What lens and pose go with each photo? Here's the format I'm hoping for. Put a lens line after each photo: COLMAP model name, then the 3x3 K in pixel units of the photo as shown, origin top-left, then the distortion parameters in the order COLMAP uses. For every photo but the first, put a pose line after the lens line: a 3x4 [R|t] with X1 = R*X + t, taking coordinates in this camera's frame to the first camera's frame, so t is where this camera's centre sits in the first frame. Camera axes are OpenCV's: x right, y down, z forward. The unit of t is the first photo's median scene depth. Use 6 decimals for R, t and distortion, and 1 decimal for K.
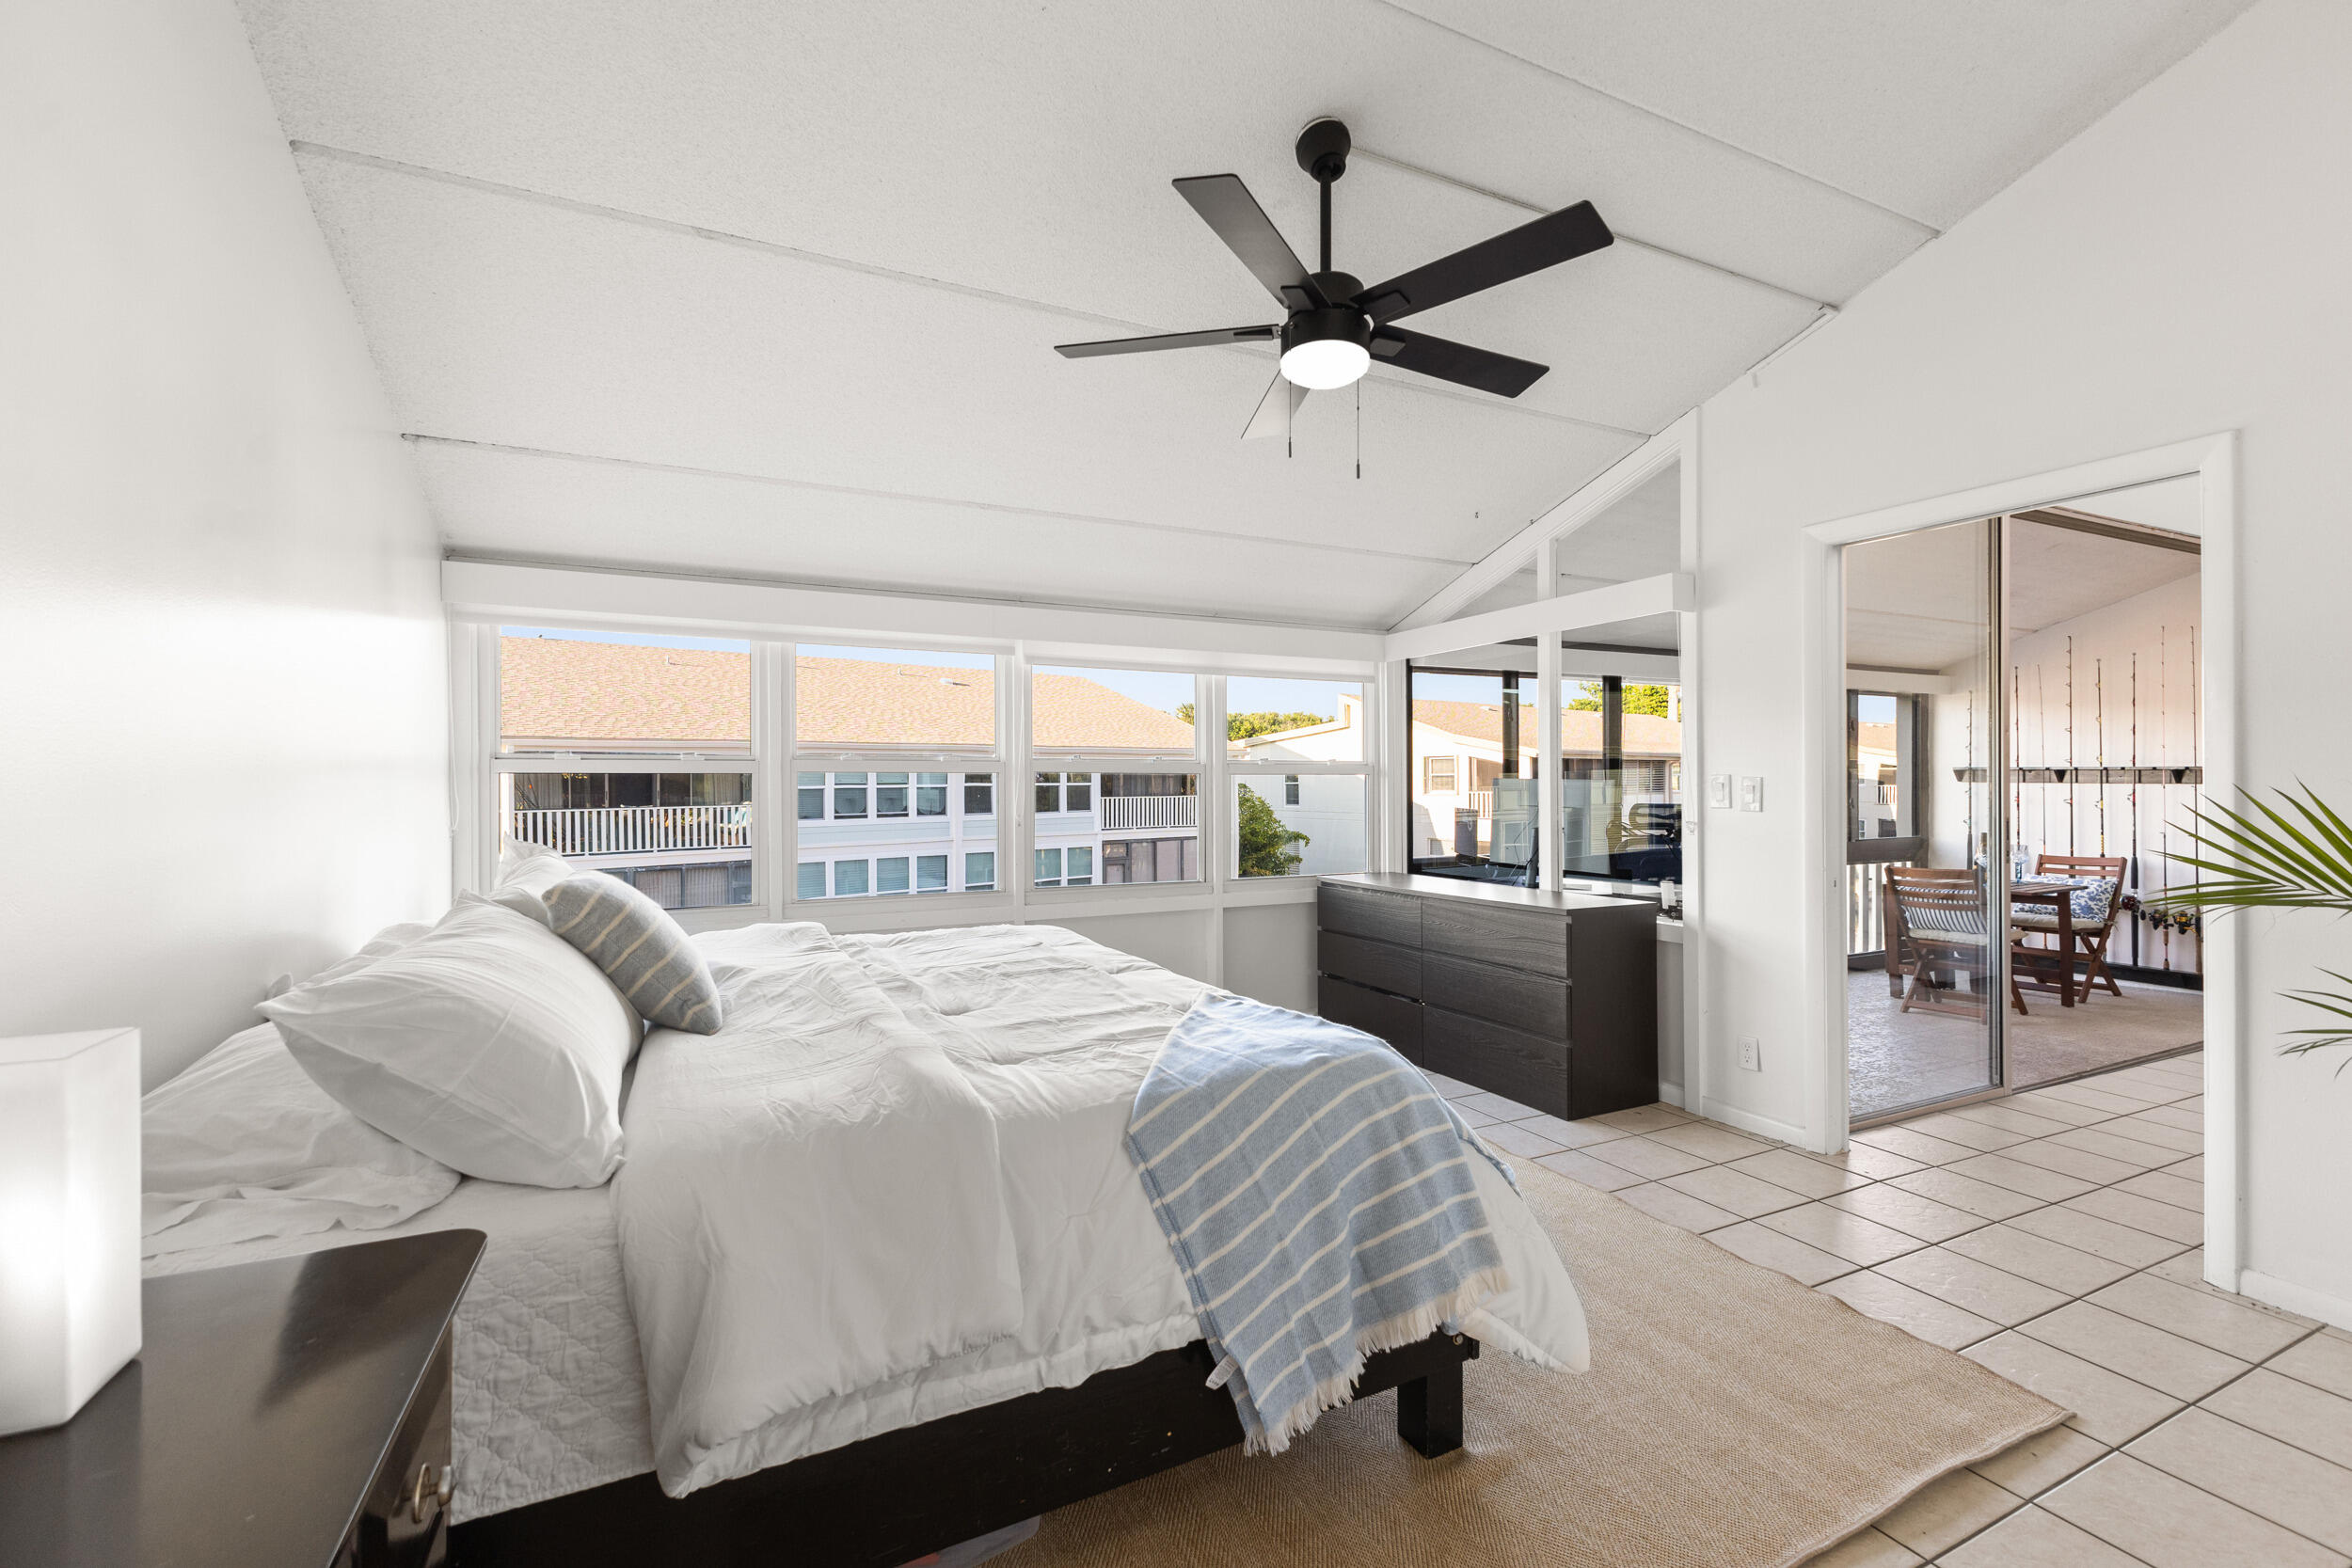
lens RADIAL K [[1014.8, 0, 1172.3], [0, 1014.8, 764.9], [0, 0, 1]] dist [0.010123, -0.001023]
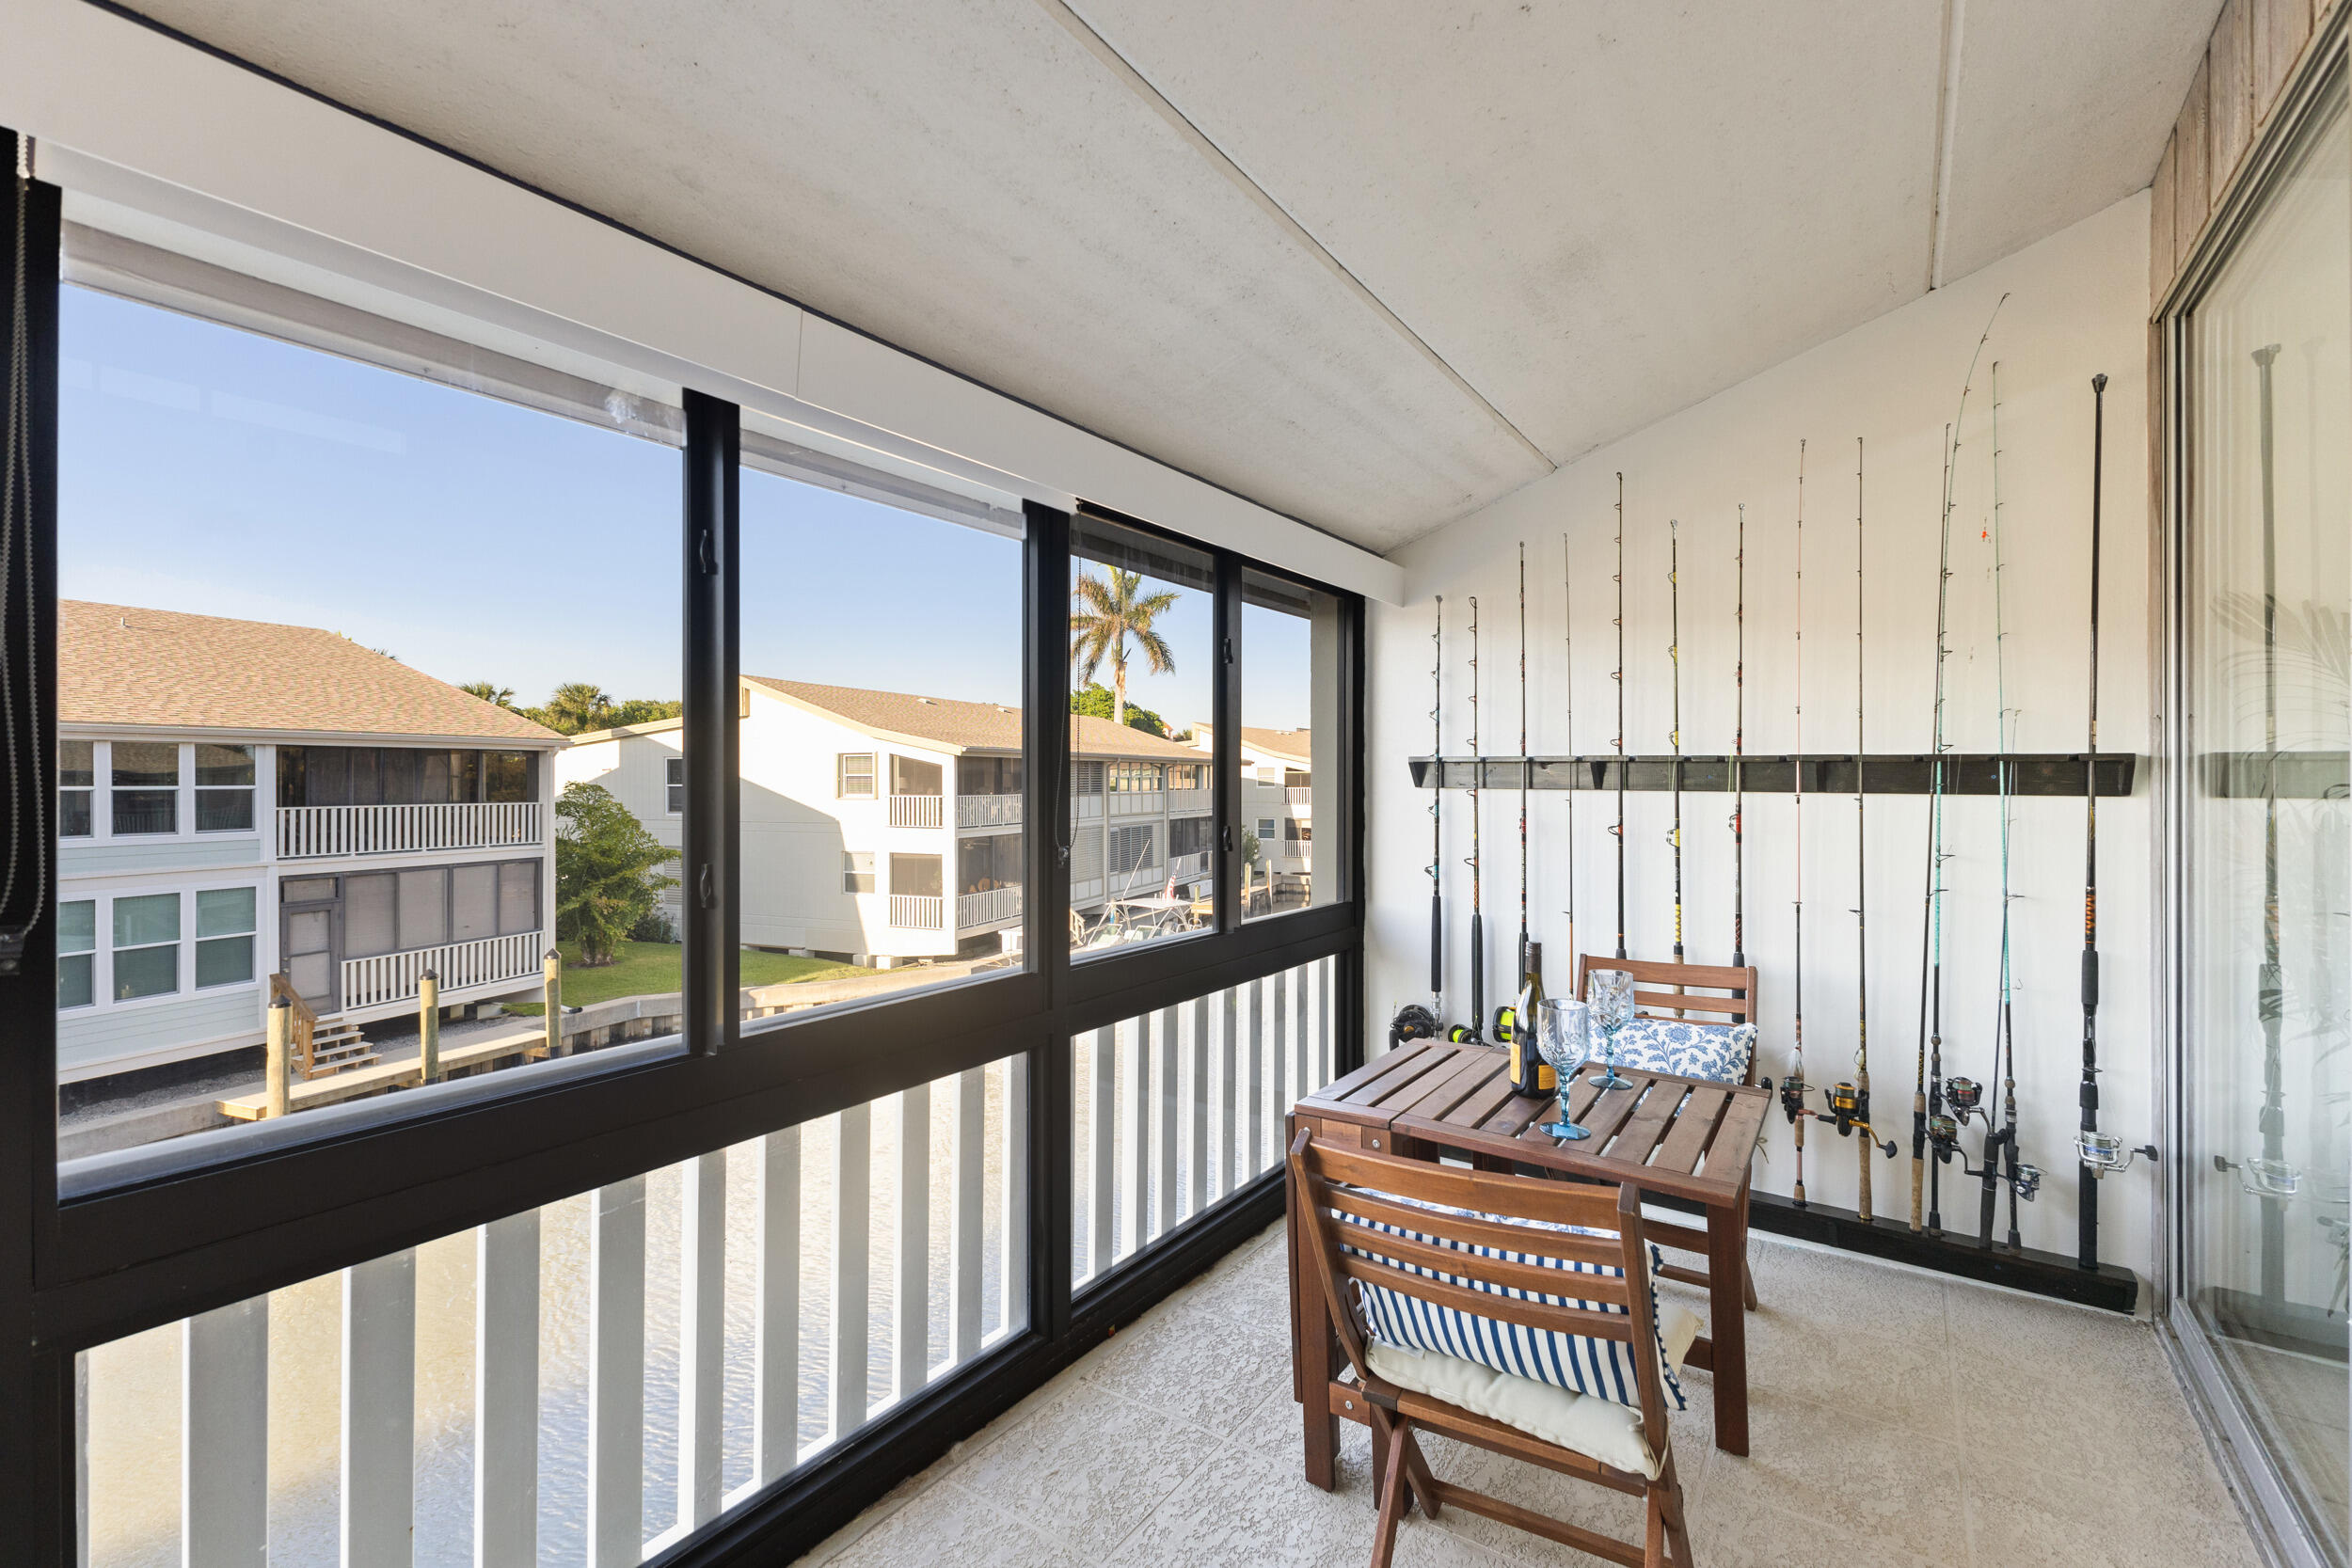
lens RADIAL K [[1014.8, 0, 1172.3], [0, 1014.8, 764.9], [0, 0, 1]] dist [0.010123, -0.001023]
pose [[0.880045, 0.009384, 0.474798, 0.121110], [-0.008581, 0.999956, -0.003859, 0.002431], [-0.474813, -0.000678, 0.880086, 0.173544]]
